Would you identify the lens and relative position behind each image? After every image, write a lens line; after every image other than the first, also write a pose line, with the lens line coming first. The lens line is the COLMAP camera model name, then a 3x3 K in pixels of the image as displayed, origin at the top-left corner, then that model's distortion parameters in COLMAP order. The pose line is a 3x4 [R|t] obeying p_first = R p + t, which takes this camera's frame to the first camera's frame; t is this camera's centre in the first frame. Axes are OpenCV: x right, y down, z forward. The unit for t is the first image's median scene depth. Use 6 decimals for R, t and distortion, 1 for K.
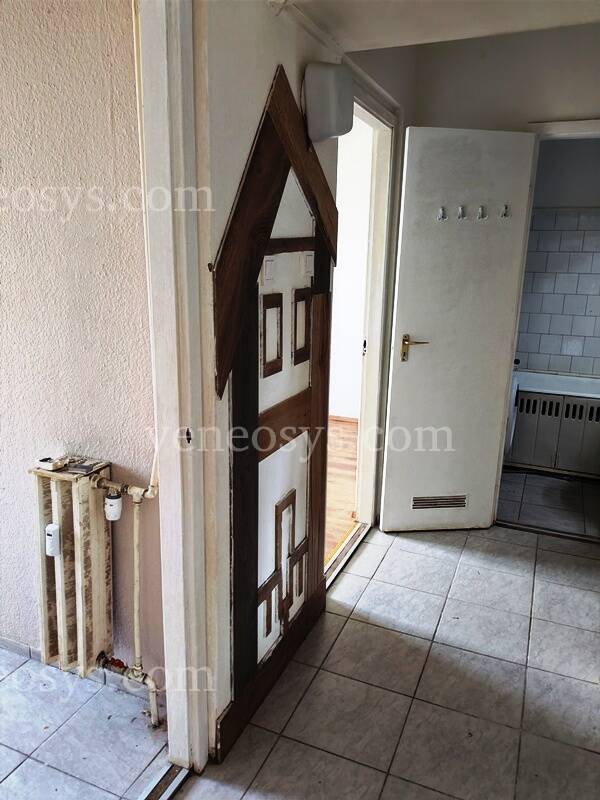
lens RADIAL K [[608.4, 0, 292.4], [0, 608.4, 404.6], [0, 0, 1]] dist [0.076322, -0.093328]
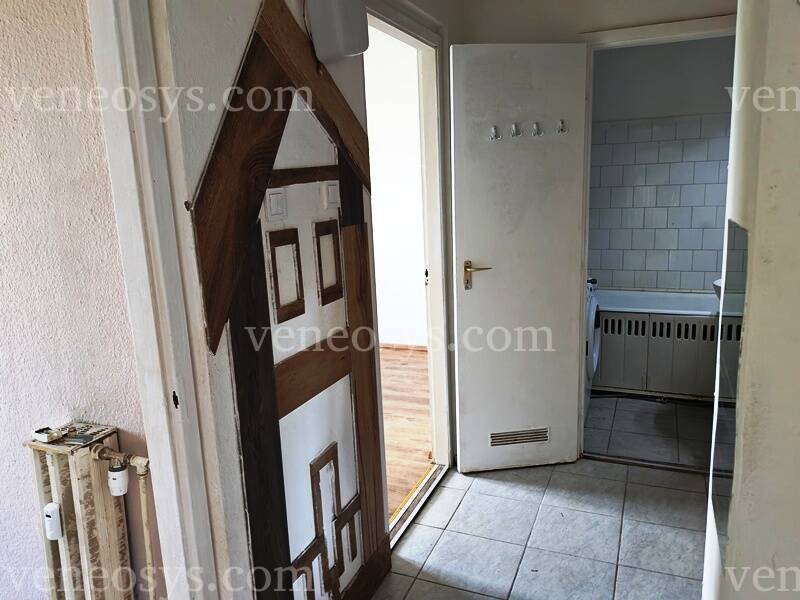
lens RADIAL K [[608.4, 0, 402.5], [0, 608.4, 301.0], [0, 0, 1]] dist [0.076322, -0.093328]
pose [[0.998174, -0.060401, -0.001163, 0.098203], [0.060274, 0.997007, -0.048424, -0.016502], [0.004085, 0.048266, 0.998826, 0.076377]]
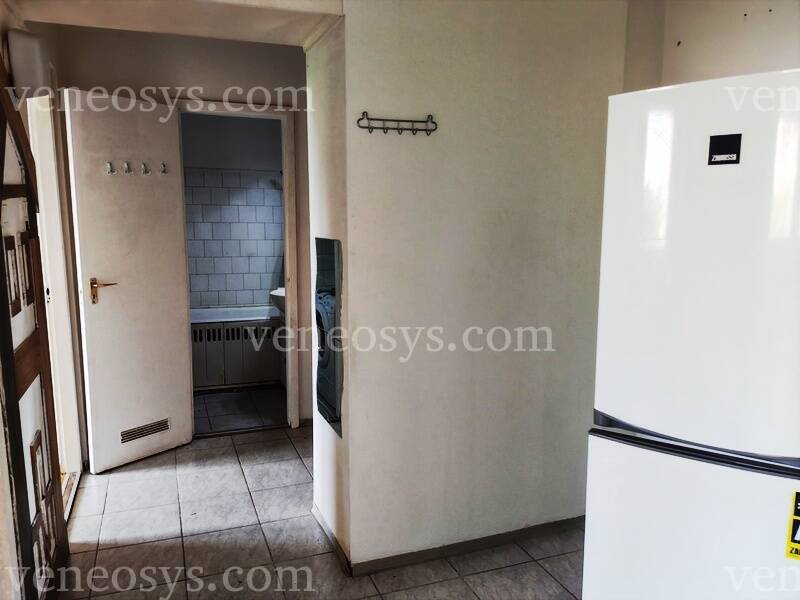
lens RADIAL K [[608.4, 0, 382.2], [0, 608.4, 313.1], [0, 0, 1]] dist [0.076322, -0.093328]
pose [[0.723507, -0.125927, 0.678734, -0.216072], [0.177429, 0.984112, -0.006550, 0.047604], [-0.667126, 0.125166, 0.734355, -0.129529]]
